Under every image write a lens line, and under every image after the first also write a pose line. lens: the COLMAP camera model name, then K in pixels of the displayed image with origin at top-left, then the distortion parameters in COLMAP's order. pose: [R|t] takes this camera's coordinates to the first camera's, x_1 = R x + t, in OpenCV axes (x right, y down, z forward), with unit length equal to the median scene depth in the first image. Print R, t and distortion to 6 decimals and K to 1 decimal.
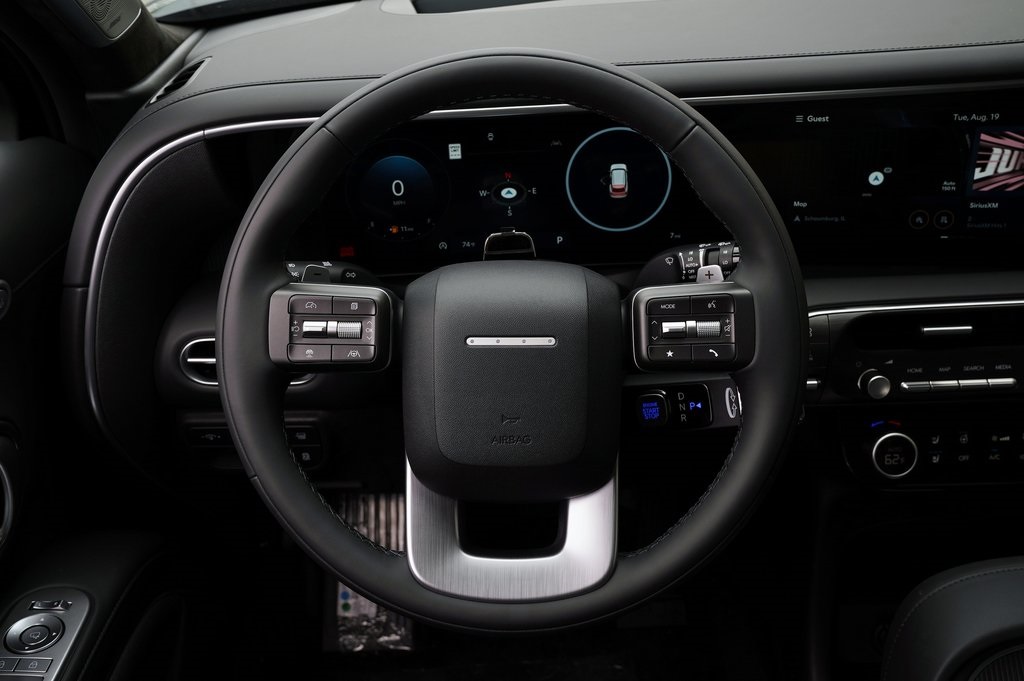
lens RADIAL K [[1018.6, 0, 512.0], [0, 1018.6, 340.5], [0, 0, 1]] dist [-0.013307, 0.131339]
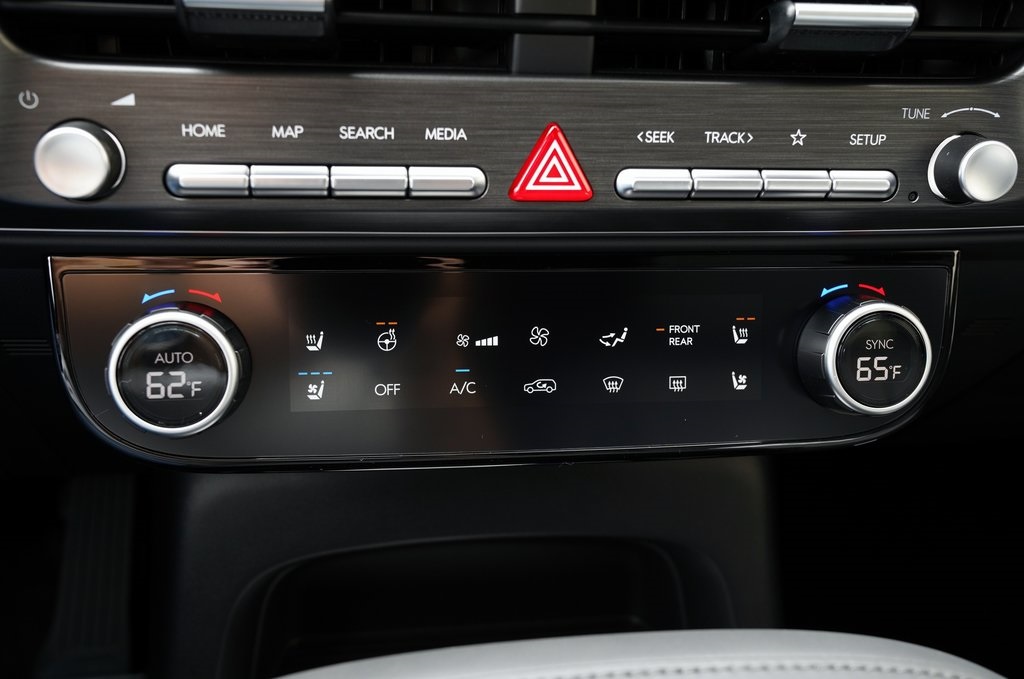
lens RADIAL K [[1064.1, 0, 512.0], [0, 1064.1, 339.5], [0, 0, 1]] dist [-0.002420, 0.000126]
pose [[0.985874, 0.023644, 0.165814, 0.442262], [-0.021476, 0.999659, -0.014856, 0.105856], [-0.166109, 0.011085, 0.986045, 0.616523]]
